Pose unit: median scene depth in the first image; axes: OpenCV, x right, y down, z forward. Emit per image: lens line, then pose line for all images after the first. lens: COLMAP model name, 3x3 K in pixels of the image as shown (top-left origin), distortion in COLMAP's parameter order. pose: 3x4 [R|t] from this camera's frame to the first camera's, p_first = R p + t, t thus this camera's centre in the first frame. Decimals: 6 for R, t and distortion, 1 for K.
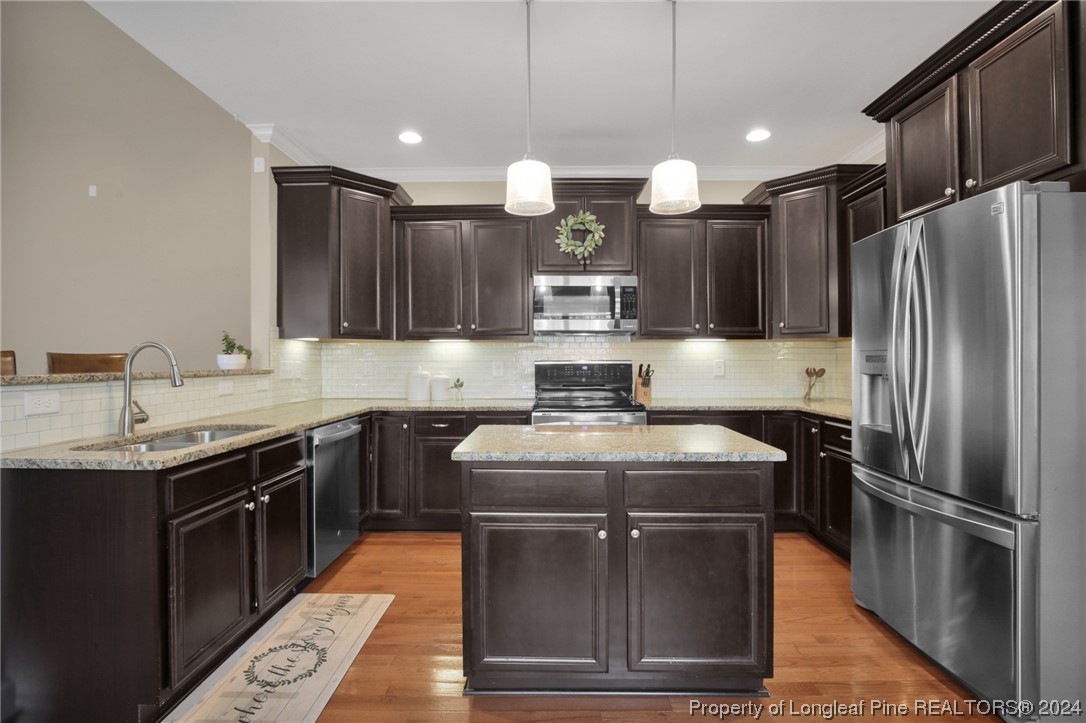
lens RADIAL K [[508.9, 0, 541.8], [0, 508.9, 360.7], [0, 0, 1]] dist [-0.022227, 0.000574]
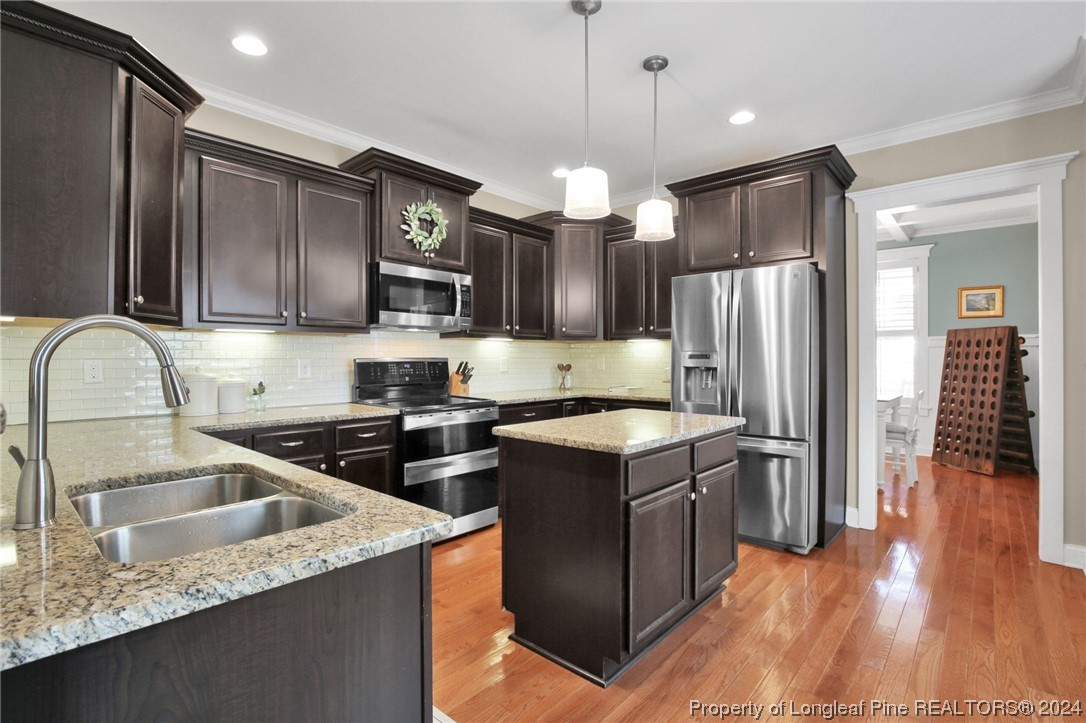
lens RADIAL K [[508.9, 0, 549.1], [0, 508.9, 361.0], [0, 0, 1]] dist [-0.022227, 0.000574]
pose [[0.665732, -0.004871, 0.746175, -0.480059], [-0.001975, 0.999964, 0.008290, -0.003220], [-0.746189, -0.006993, 0.665698, 0.197624]]
